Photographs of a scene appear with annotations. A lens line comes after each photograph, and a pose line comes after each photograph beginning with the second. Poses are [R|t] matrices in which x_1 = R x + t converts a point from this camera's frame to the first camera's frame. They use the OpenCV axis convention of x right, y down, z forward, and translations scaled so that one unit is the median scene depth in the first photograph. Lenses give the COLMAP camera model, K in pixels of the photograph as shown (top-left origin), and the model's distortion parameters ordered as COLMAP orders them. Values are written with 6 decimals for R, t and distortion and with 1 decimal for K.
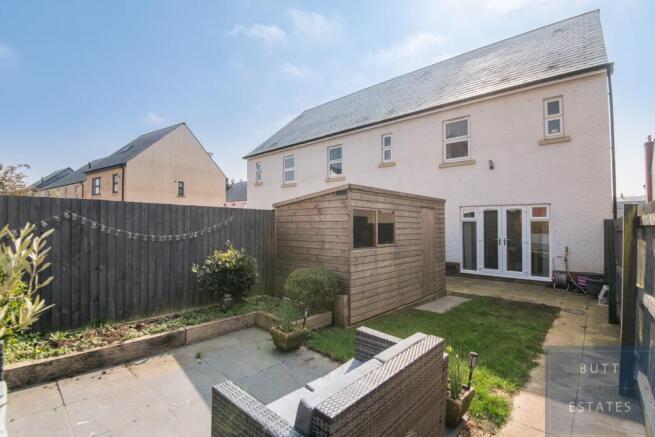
lens RADIAL K [[300.1, 0, 327.1], [0, 300.1, 231.2], [0, 0, 1]] dist [0.000608, 0.000191]
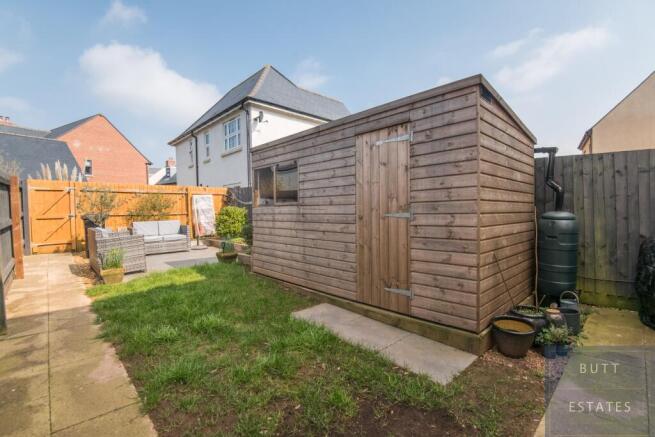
lens RADIAL K [[297.1, 0, 327.5], [0, 297.1, 218.5], [0, 0, 1]] dist [-0.001233, -0.000285]
pose [[-0.076746, 0.040588, -0.996224, 1.050498], [0.012809, 0.999129, 0.039720, 0.058022], [0.996968, -0.009713, -0.077199, 1.213000]]
